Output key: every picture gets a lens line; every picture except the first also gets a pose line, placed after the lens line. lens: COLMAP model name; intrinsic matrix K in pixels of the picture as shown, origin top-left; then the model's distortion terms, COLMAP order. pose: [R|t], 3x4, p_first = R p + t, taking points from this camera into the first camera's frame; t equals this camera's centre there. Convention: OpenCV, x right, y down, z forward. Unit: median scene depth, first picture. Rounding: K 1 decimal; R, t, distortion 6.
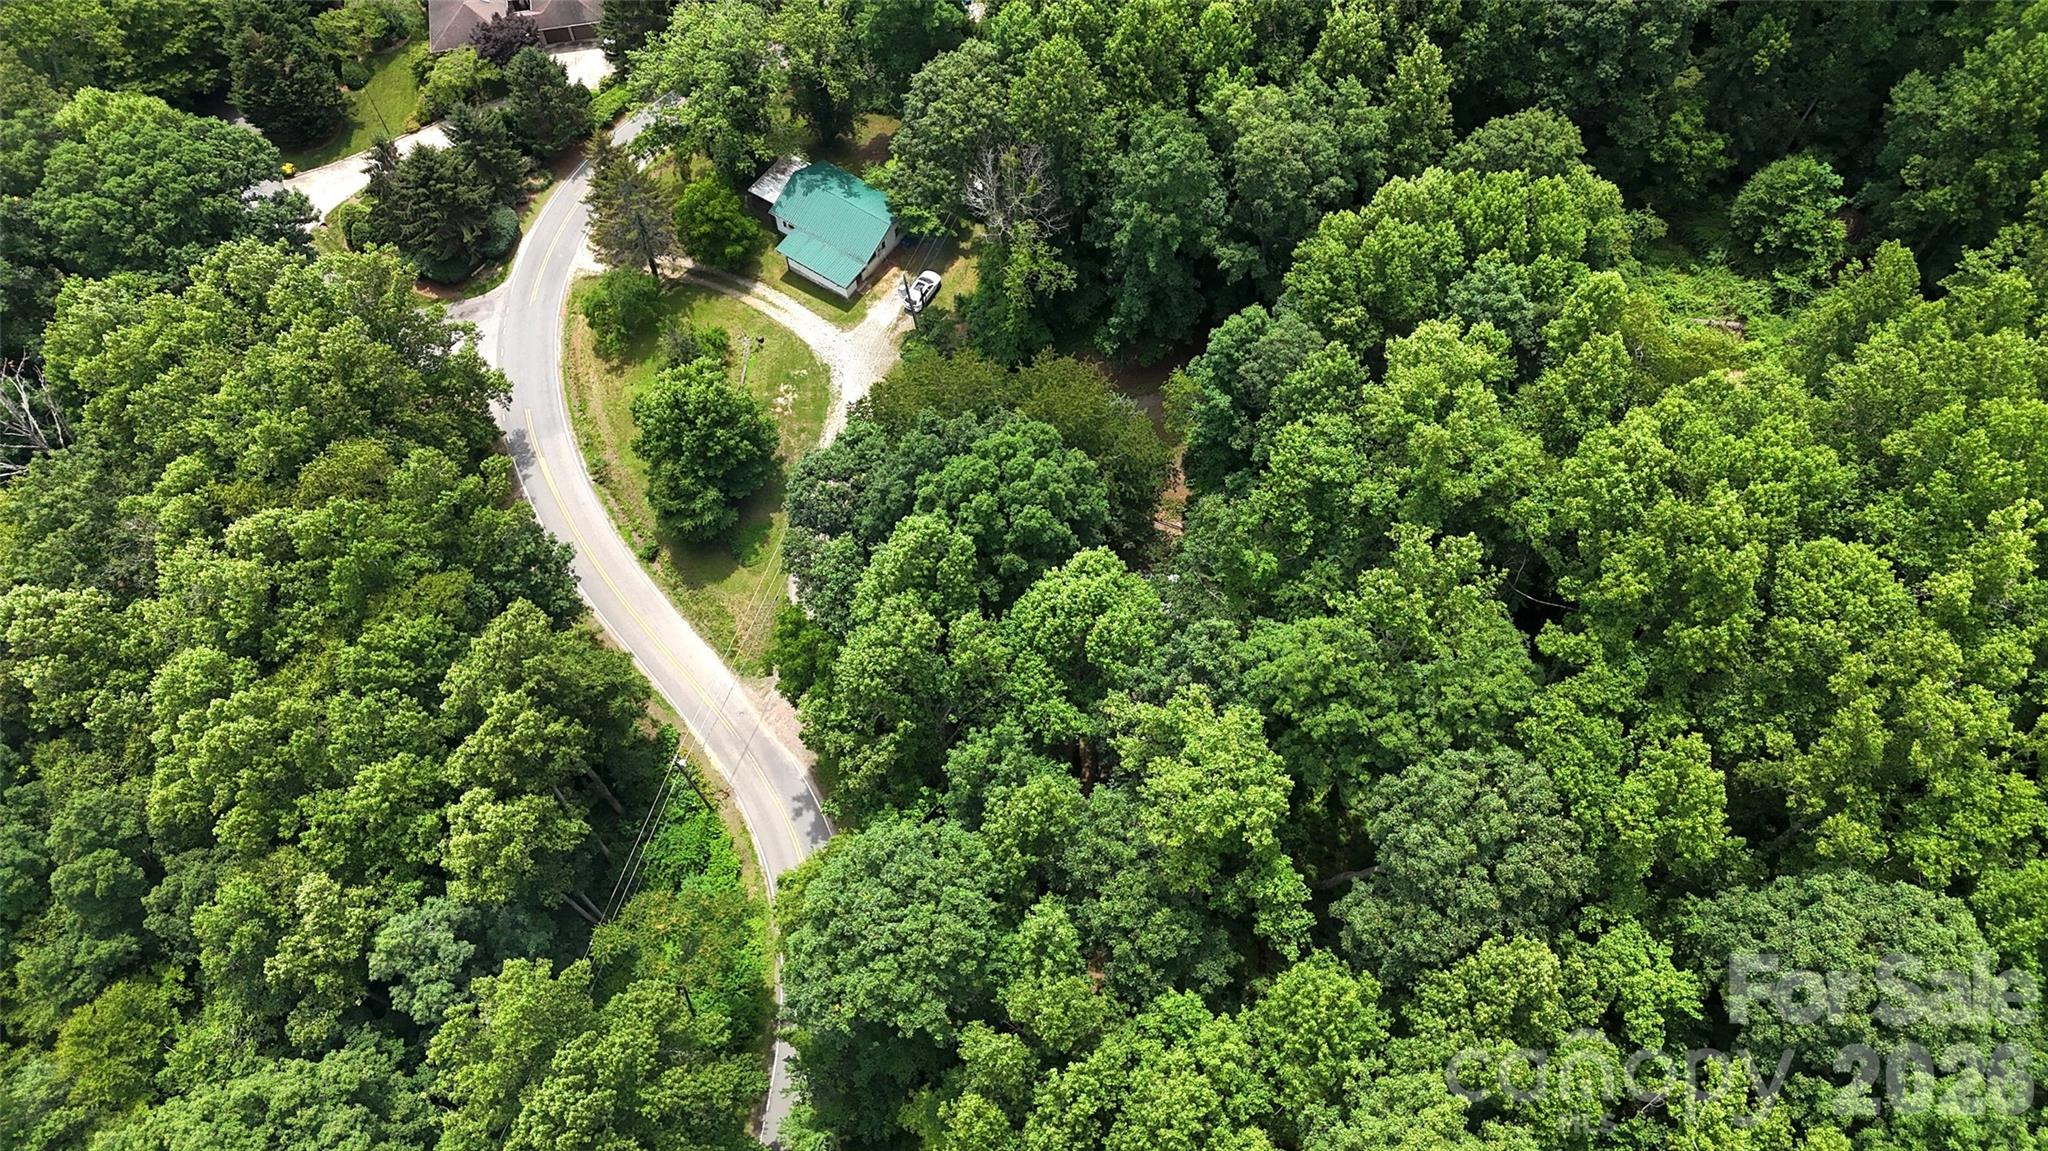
lens RADIAL K [[1497.9, 0, 1017.4], [0, 1497.9, 578.6], [0, 0, 1]] dist [0.053520, -0.038287]
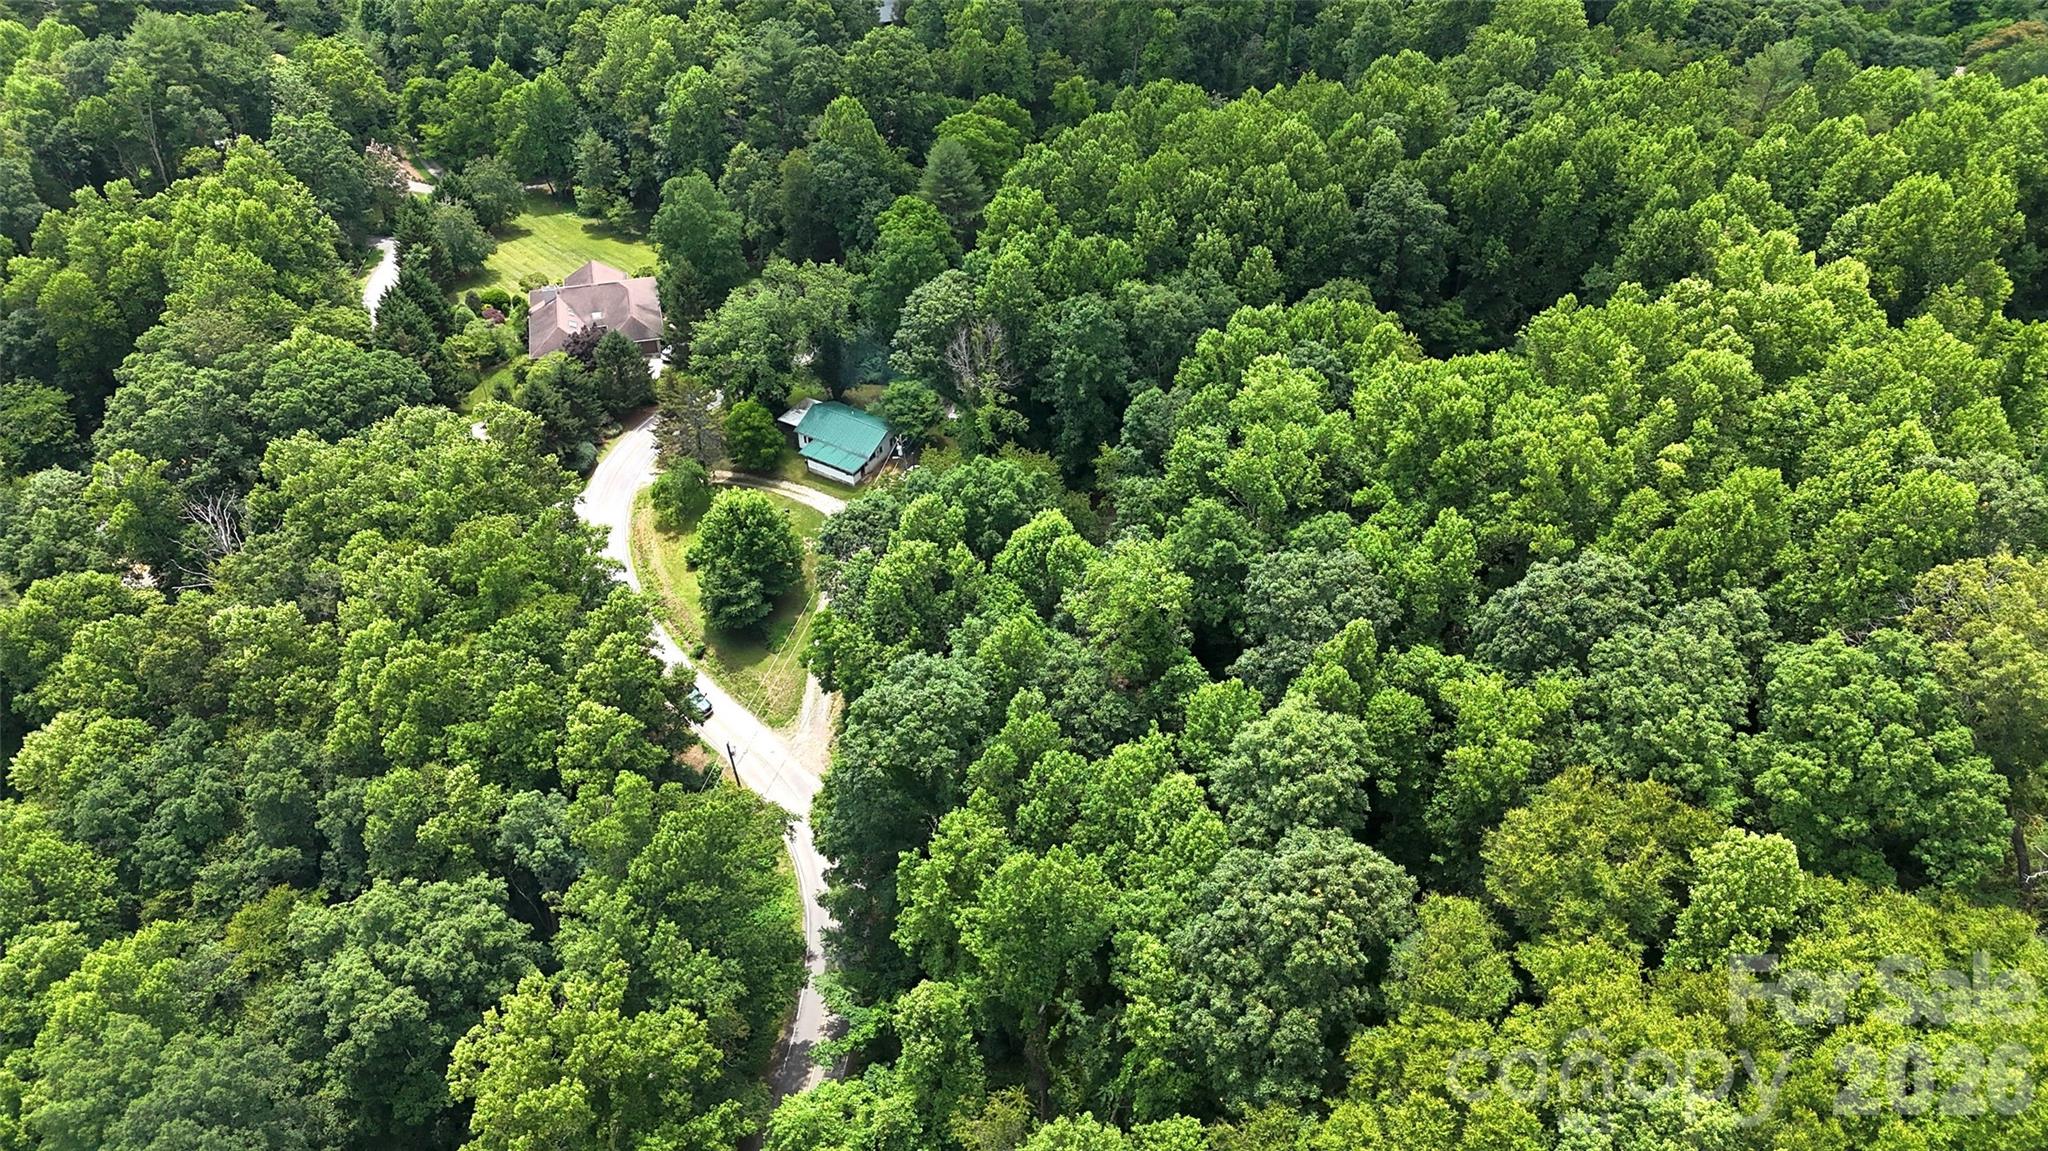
lens RADIAL K [[1497.9, 0, 1021.1], [0, 1497.9, 576.4], [0, 0, 1]] dist [0.053520, -0.038287]
pose [[0.998912, -0.025948, 0.038737, -0.025151], [0.038017, 0.934280, -0.354508, 0.433050], [-0.026992, 0.355596, 0.934250, -0.232301]]
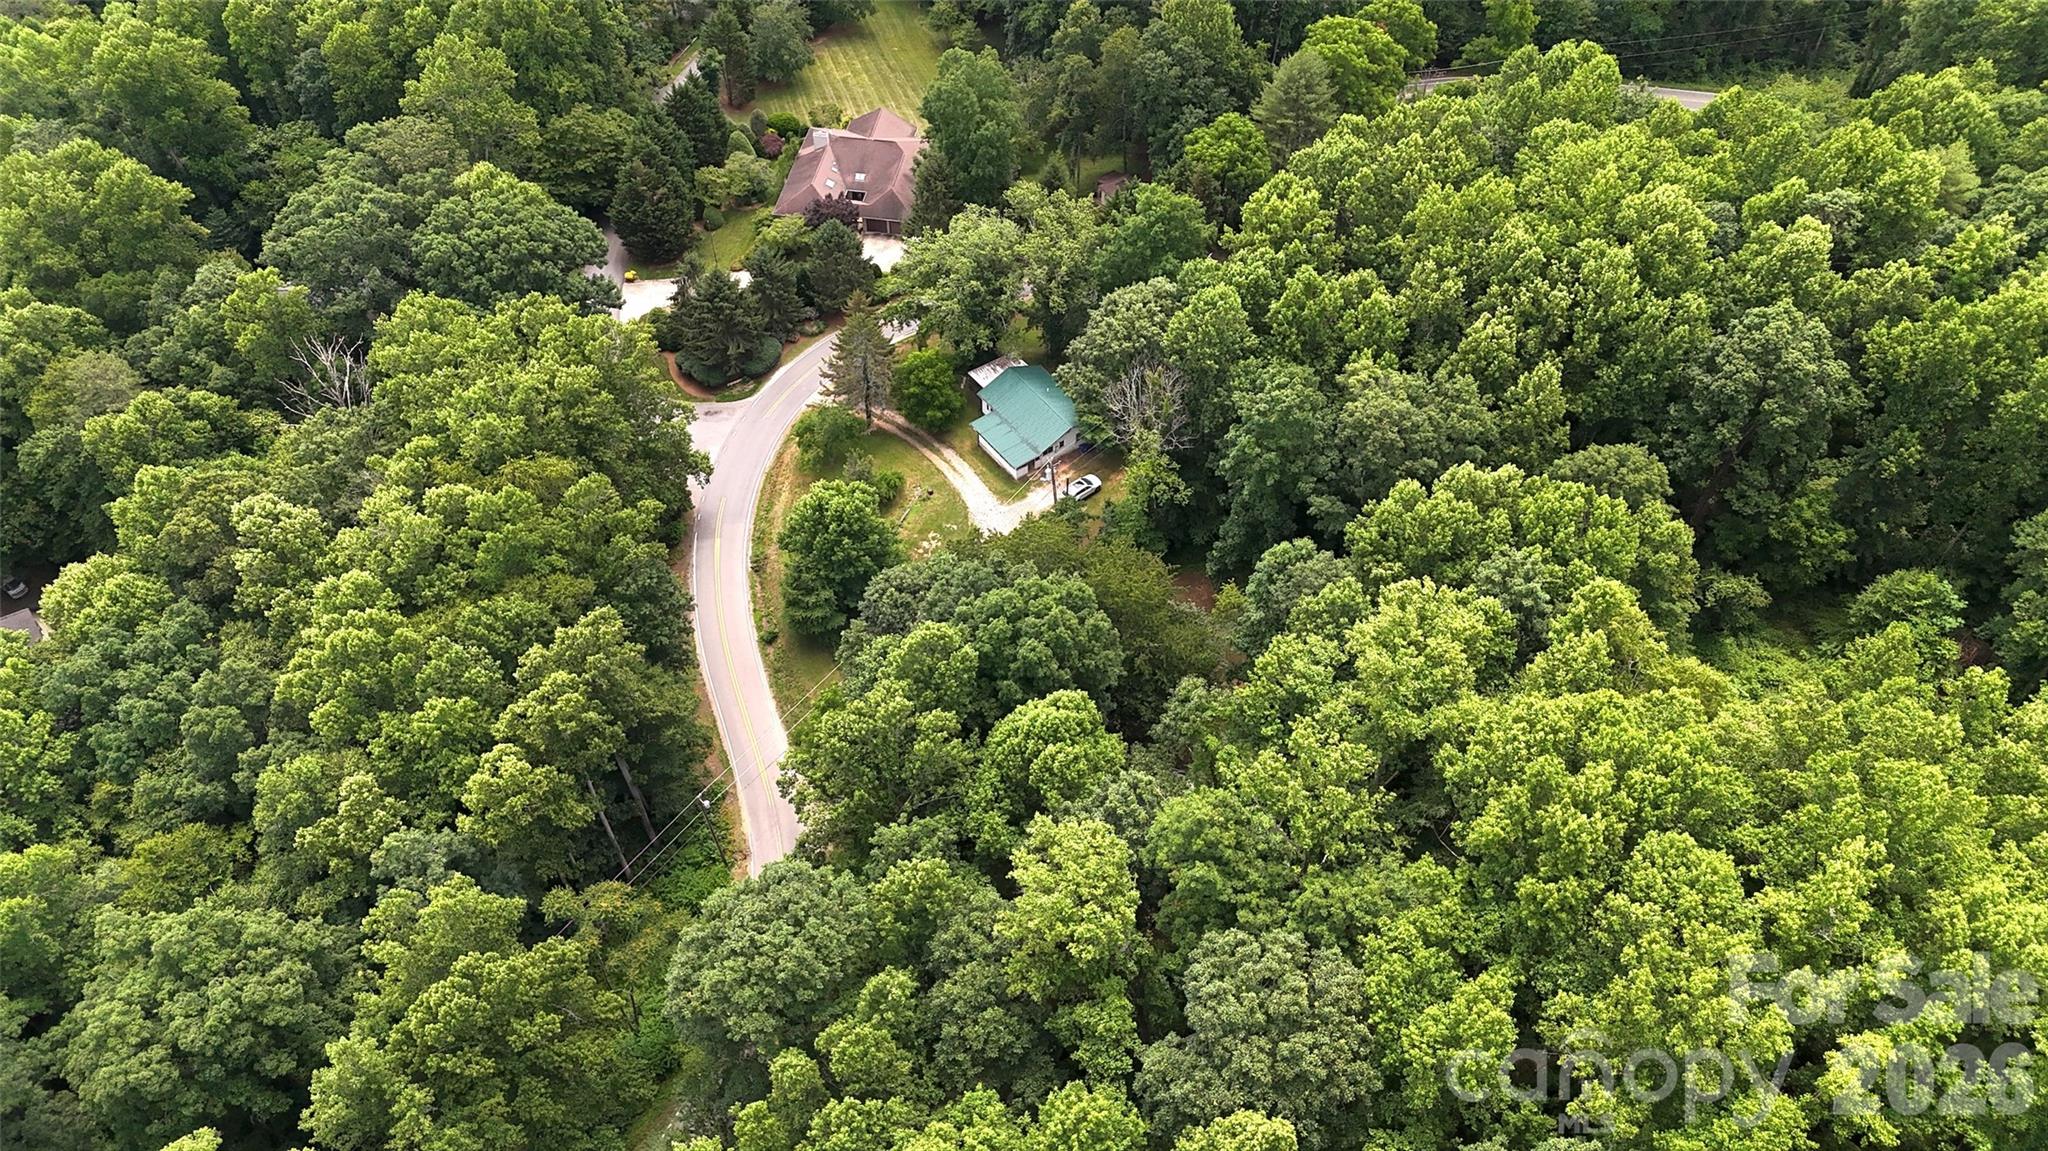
lens RADIAL K [[1497.9, 0, 1020.8], [0, 1497.9, 571.3], [0, 0, 1]] dist [0.053520, -0.038287]
pose [[0.937156, 0.267357, -0.224186, 0.191293], [-0.307026, 0.937139, -0.165846, 0.073305], [0.165753, 0.224255, 0.960331, -0.058056]]
